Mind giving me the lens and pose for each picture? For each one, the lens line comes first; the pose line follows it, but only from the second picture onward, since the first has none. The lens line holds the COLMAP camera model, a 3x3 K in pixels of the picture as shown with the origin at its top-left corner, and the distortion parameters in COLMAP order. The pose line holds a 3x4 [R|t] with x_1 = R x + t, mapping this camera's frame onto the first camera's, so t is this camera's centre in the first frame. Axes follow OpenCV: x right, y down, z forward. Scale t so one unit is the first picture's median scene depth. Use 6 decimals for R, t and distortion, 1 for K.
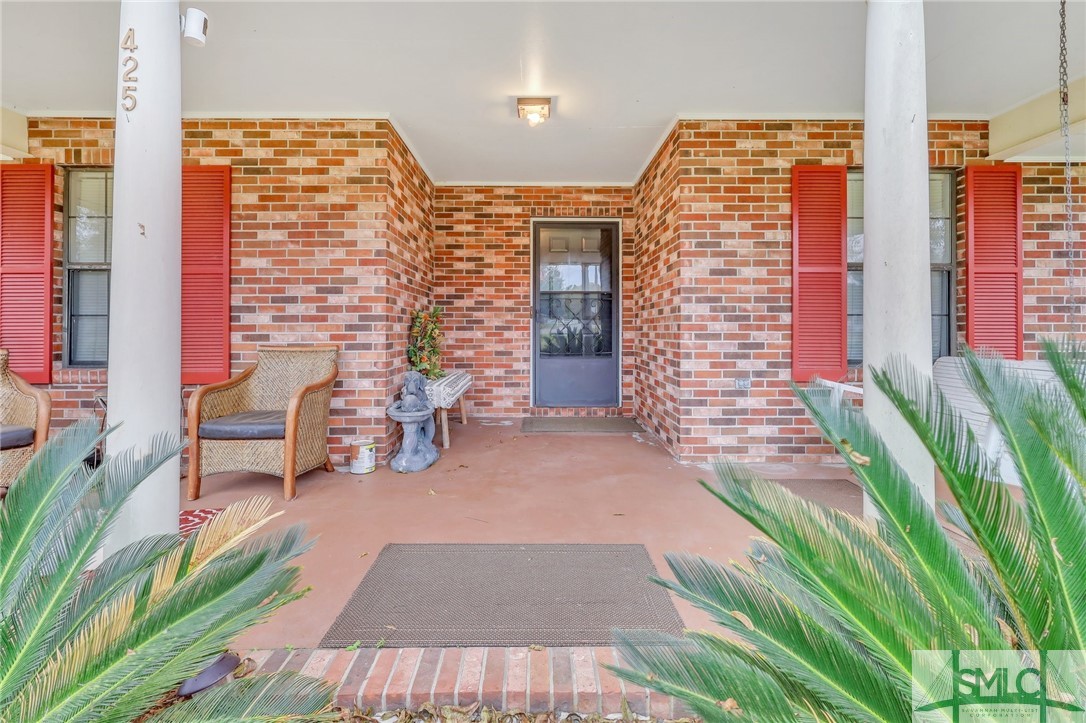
lens RADIAL K [[509.3, 0, 543.0], [0, 509.3, 361.5], [0, 0, 1]] dist [0.006935, 0.000460]
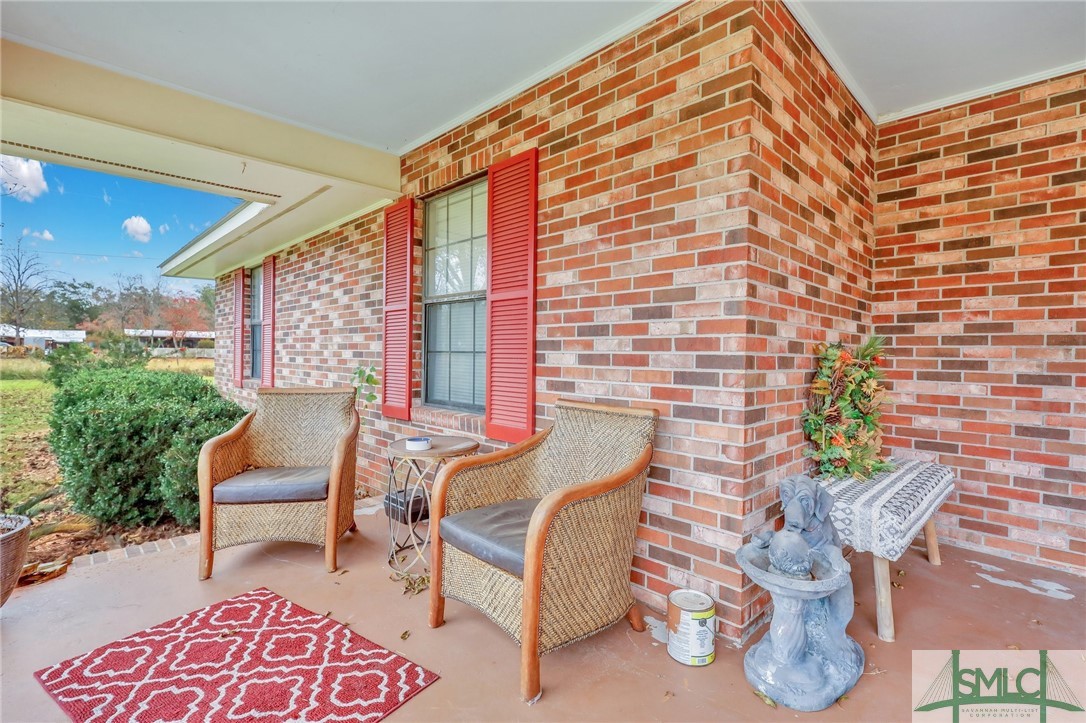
lens RADIAL K [[504.6, 0, 542.3], [0, 504.6, 346.4], [0, 0, 1]] dist [0.001933, 0.001041]
pose [[0.685723, 0.001711, -0.727860, -0.080091], [-0.064294, 0.996231, -0.058230, -0.057961], [0.725017, 0.086726, 0.683249, 0.503197]]
